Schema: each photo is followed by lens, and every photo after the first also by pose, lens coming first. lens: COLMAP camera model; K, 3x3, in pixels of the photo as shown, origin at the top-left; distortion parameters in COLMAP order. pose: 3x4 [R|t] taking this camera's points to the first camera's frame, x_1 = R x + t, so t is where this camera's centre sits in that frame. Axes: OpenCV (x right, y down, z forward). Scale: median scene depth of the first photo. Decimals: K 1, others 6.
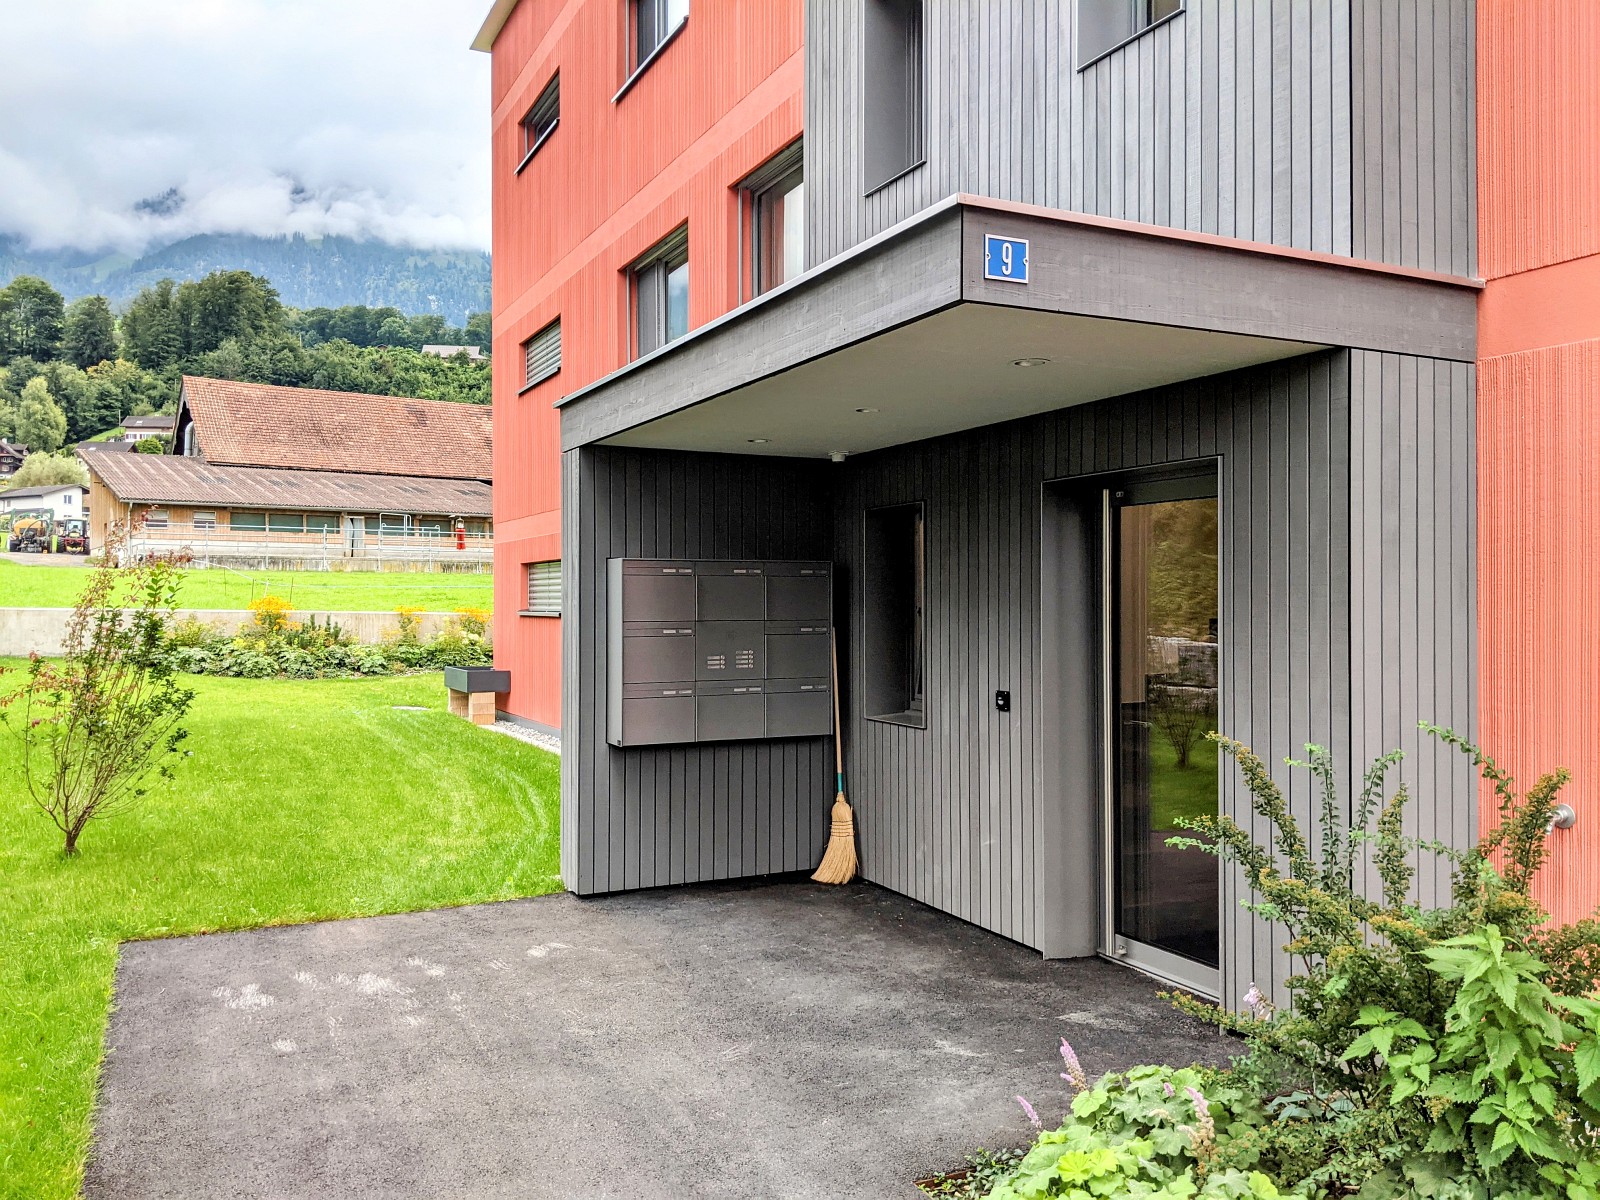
lens RADIAL K [[1292.3, 0, 799.2], [0, 1292.3, 601.4], [0, 0, 1]] dist [0.014667, 0.003158]
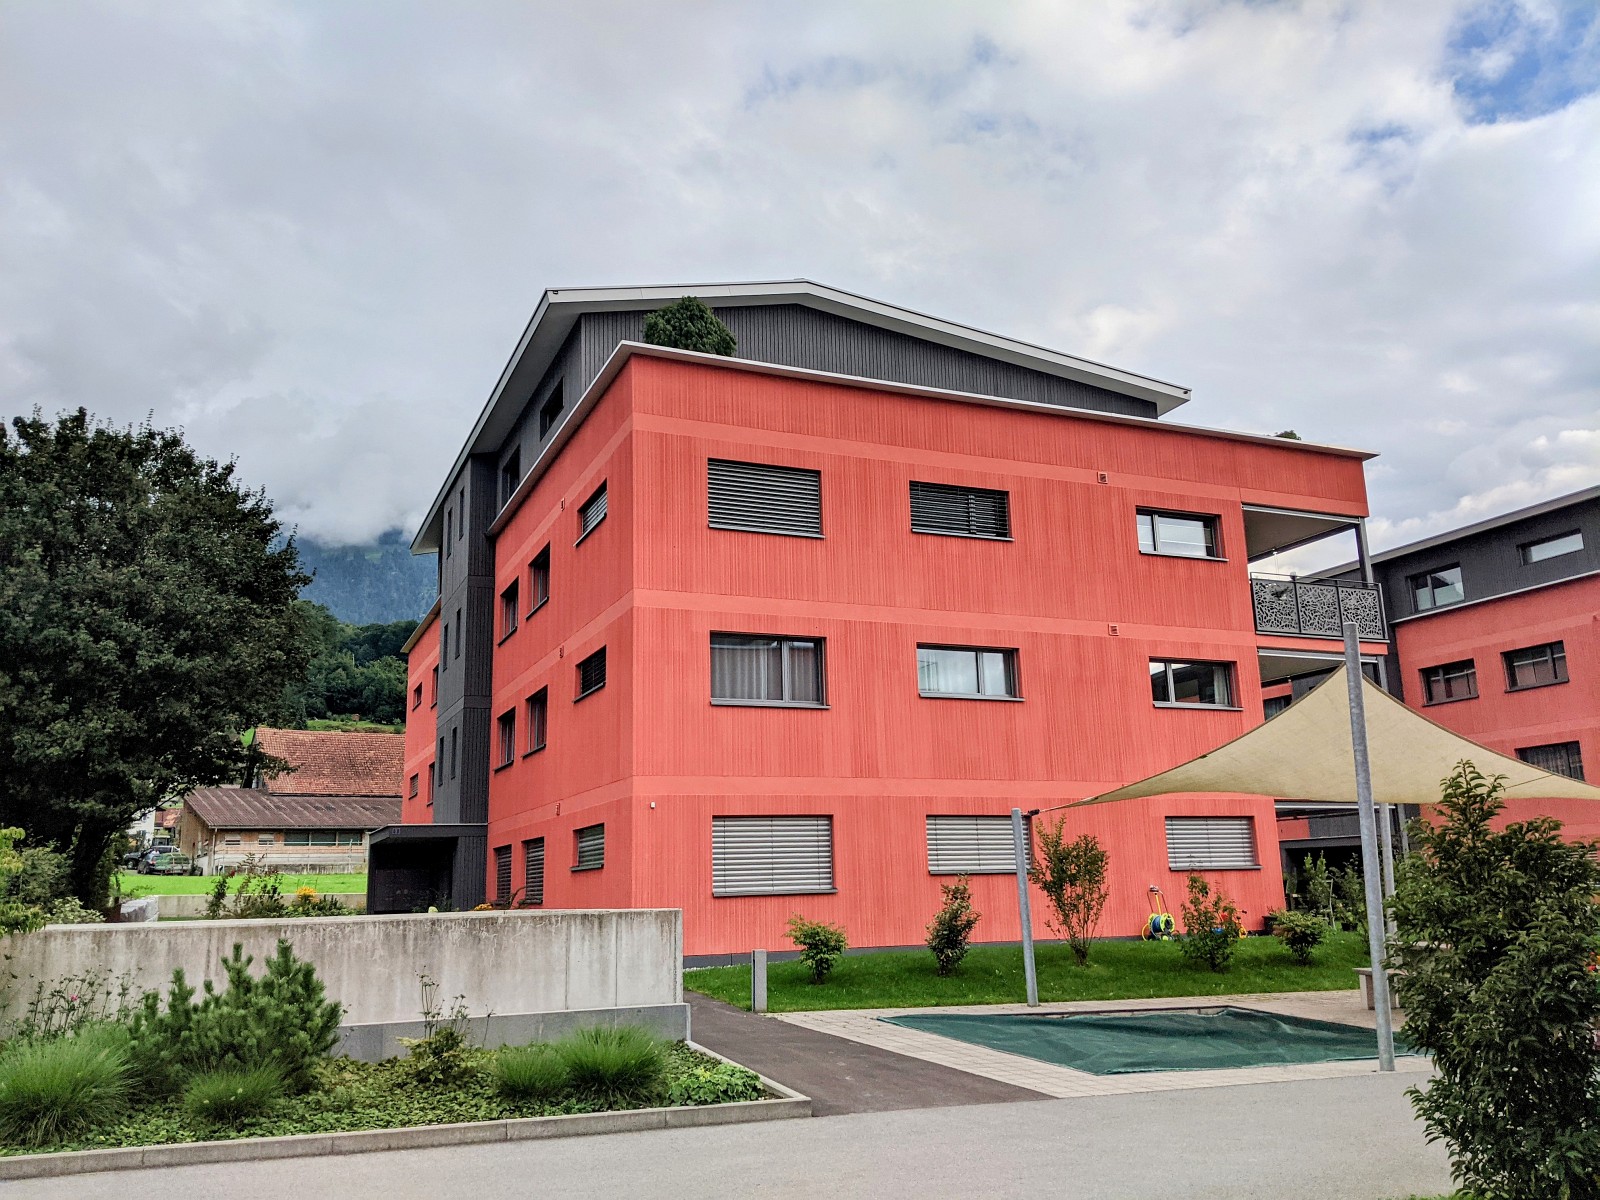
lens RADIAL K [[1292.3, 0, 801.6], [0, 1292.3, 598.6], [0, 0, 1]] dist [0.014667, 0.003158]
pose [[0.999033, -0.033003, -0.029059, 0.136156], [0.025758, 0.974809, -0.221549, 0.007507], [0.035639, 0.220586, 0.974716, -0.324188]]
